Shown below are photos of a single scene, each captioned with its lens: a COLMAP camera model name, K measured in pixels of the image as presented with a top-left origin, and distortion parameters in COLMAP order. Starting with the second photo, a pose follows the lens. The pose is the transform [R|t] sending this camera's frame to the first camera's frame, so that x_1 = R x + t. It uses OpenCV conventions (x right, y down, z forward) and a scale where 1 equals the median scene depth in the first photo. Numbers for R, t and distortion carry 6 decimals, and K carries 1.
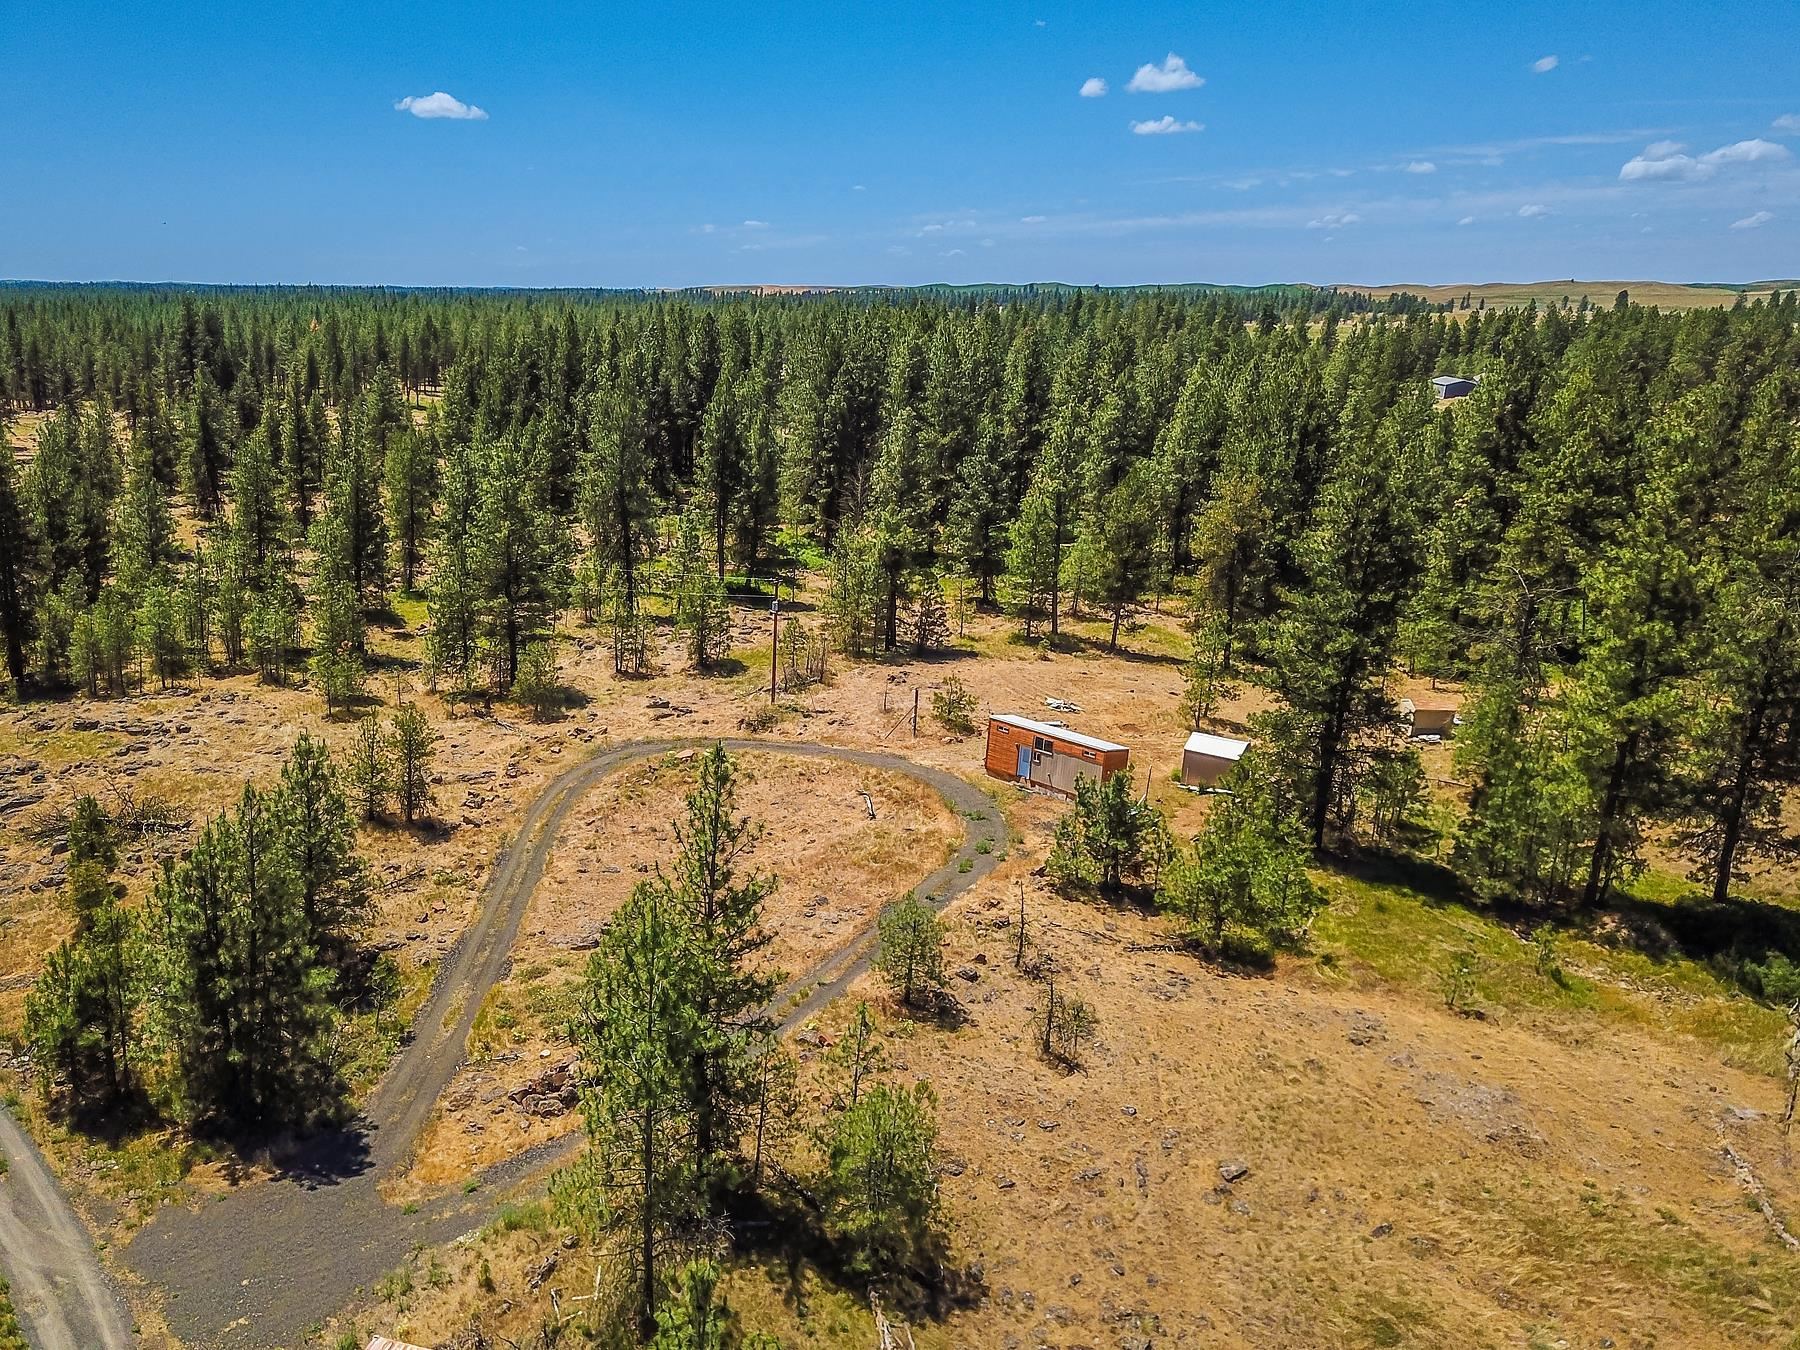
lens RADIAL K [[1357.7, 0, 900.0], [0, 1357.7, 675.0], [0, 0, 1]] dist [0.047171, -0.056786]
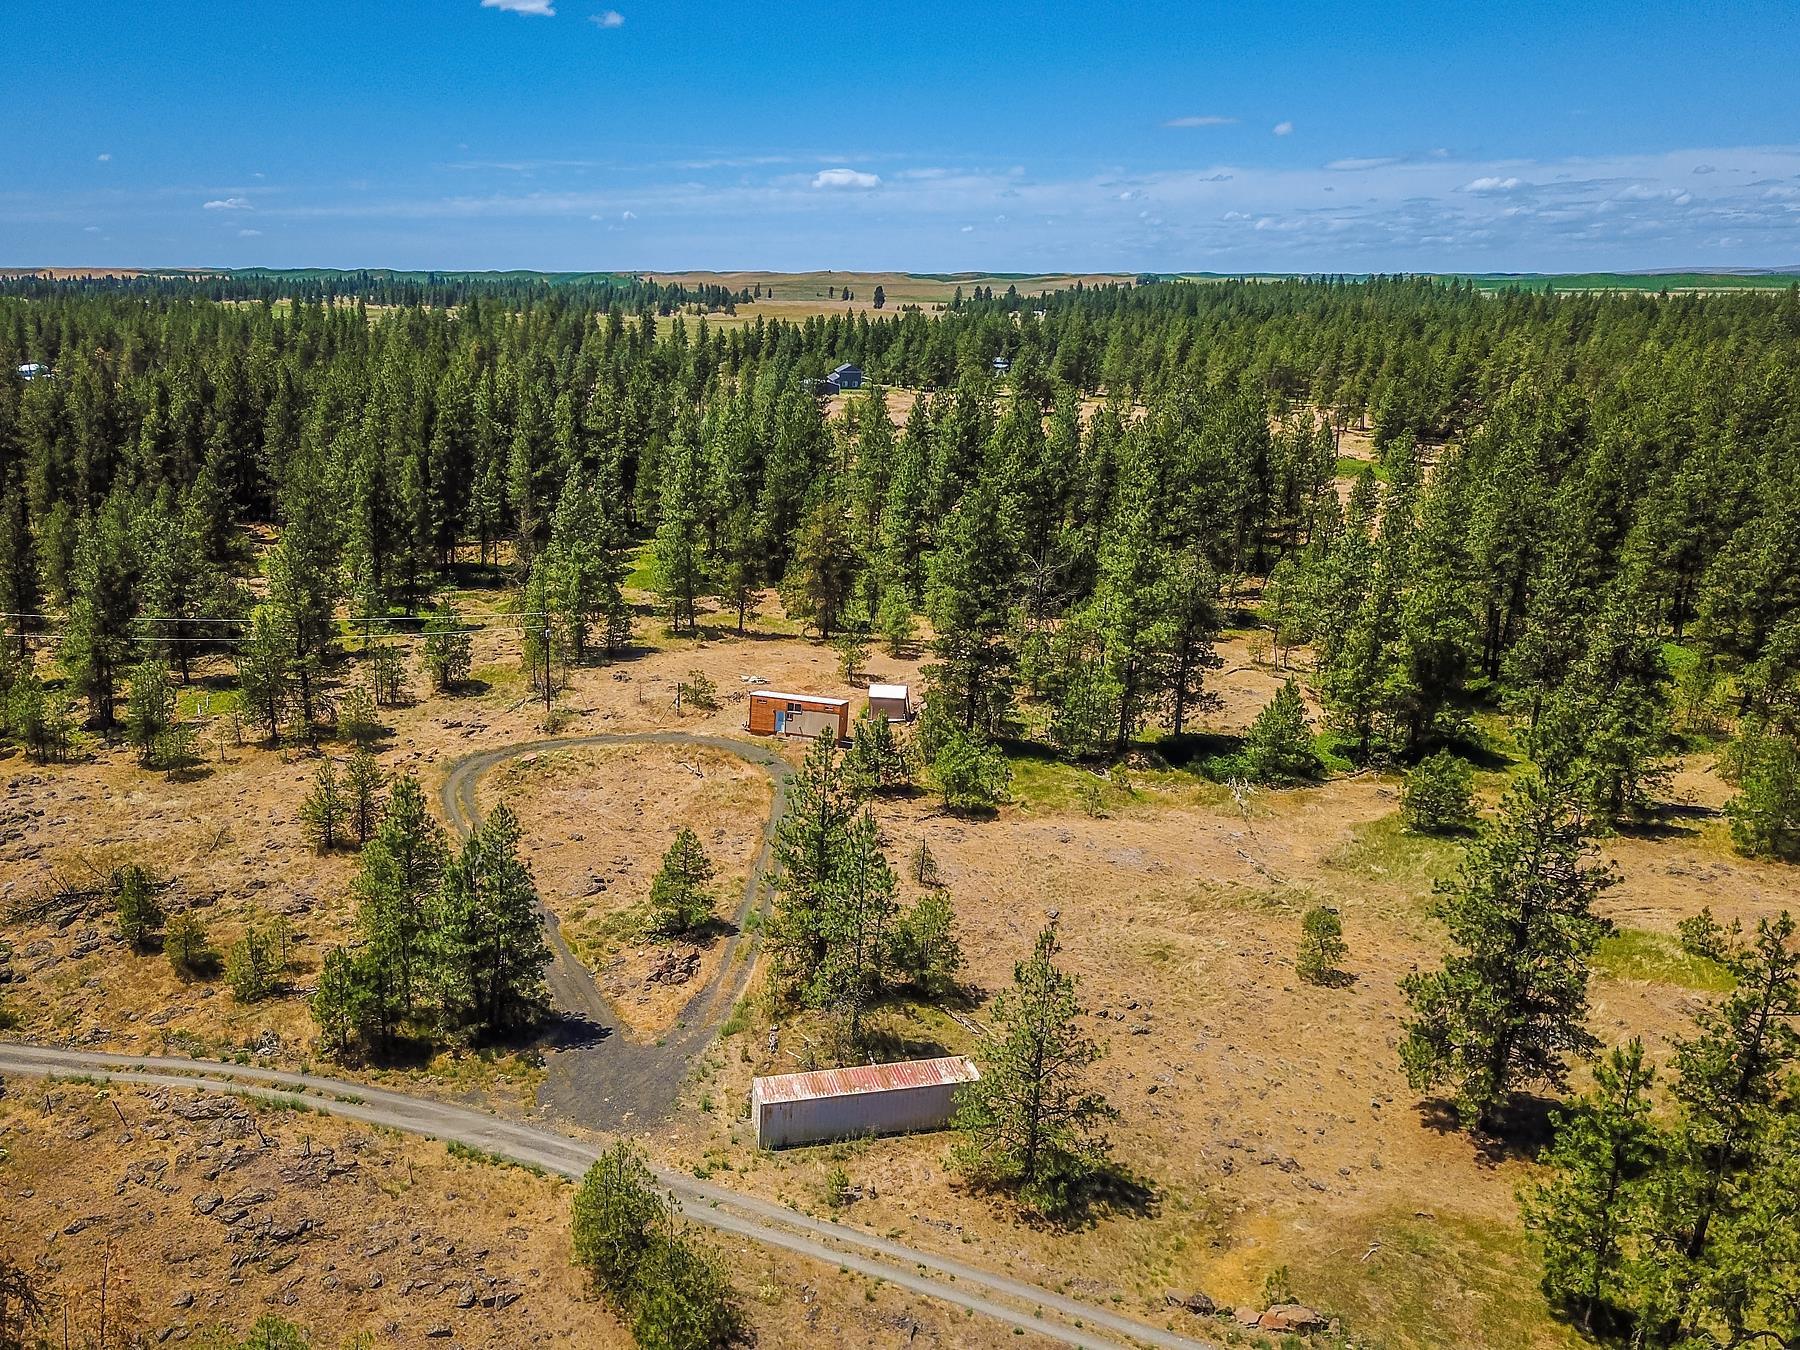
lens RADIAL K [[1357.7, 0, 900.0], [0, 1357.7, 675.0], [0, 0, 1]] dist [0.047171, -0.056786]
pose [[0.858388, -0.135879, 0.494678, -0.510926], [0.118721, 0.990723, 0.066124, -0.065517], [-0.499074, 0.001968, 0.866557, -0.317086]]
